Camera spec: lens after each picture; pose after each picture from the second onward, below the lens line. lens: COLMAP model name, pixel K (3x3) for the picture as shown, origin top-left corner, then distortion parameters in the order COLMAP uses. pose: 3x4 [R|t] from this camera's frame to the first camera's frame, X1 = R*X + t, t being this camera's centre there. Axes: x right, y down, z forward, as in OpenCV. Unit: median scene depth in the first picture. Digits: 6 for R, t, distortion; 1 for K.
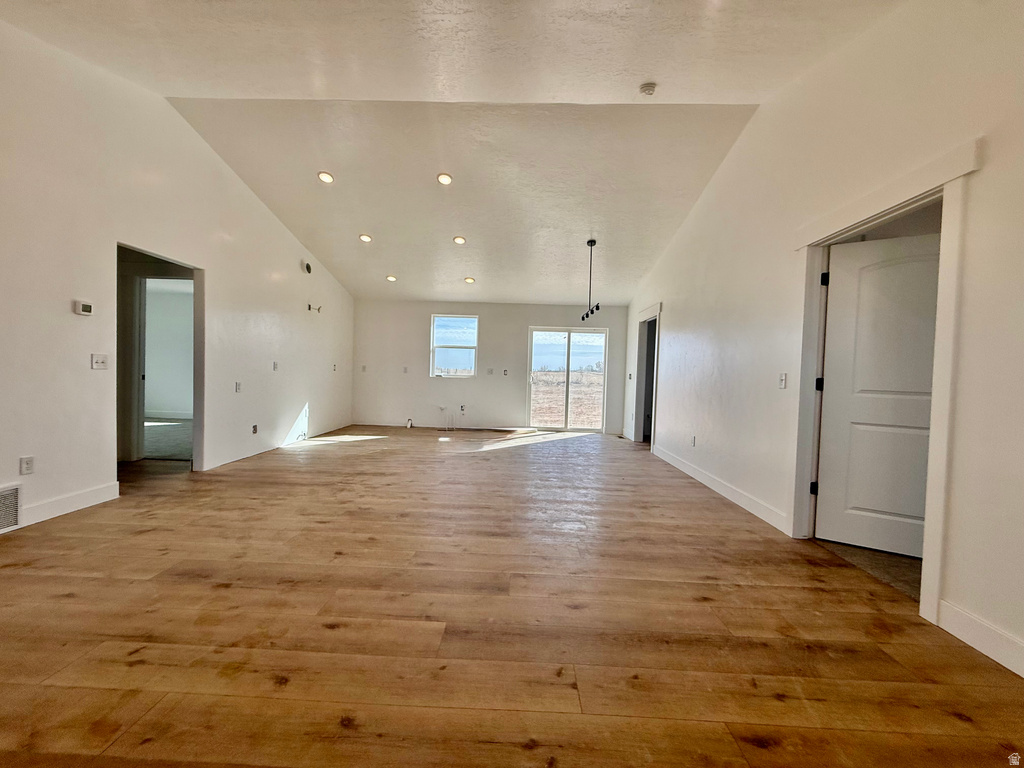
lens RADIAL K [[411.3, 0, 507.4], [0, 411.3, 382.7], [0, 0, 1]] dist [0.000650, -0.000293]
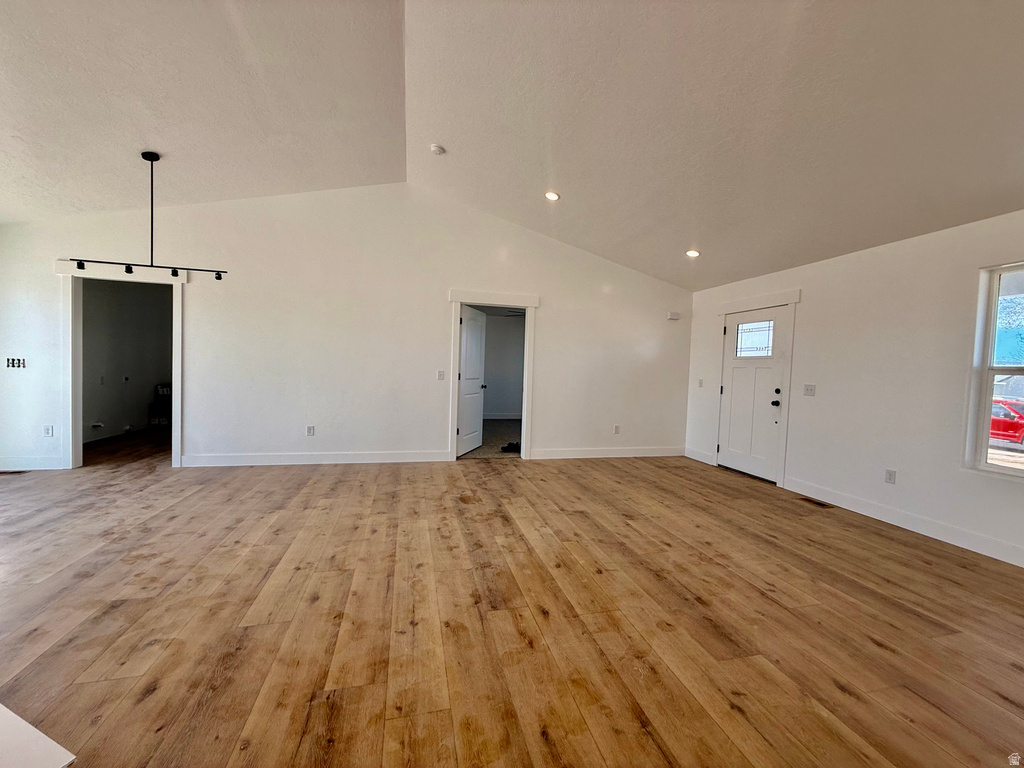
lens RADIAL K [[411.3, 0, 508.8], [0, 411.3, 384.5], [0, 0, 1]] dist [0.000650, -0.000293]
pose [[-0.277587, -0.078489, 0.957489, -1.579068], [-0.021554, 0.996915, 0.075472, -0.153999], [-0.960459, 0.000312, -0.278423, 1.830830]]
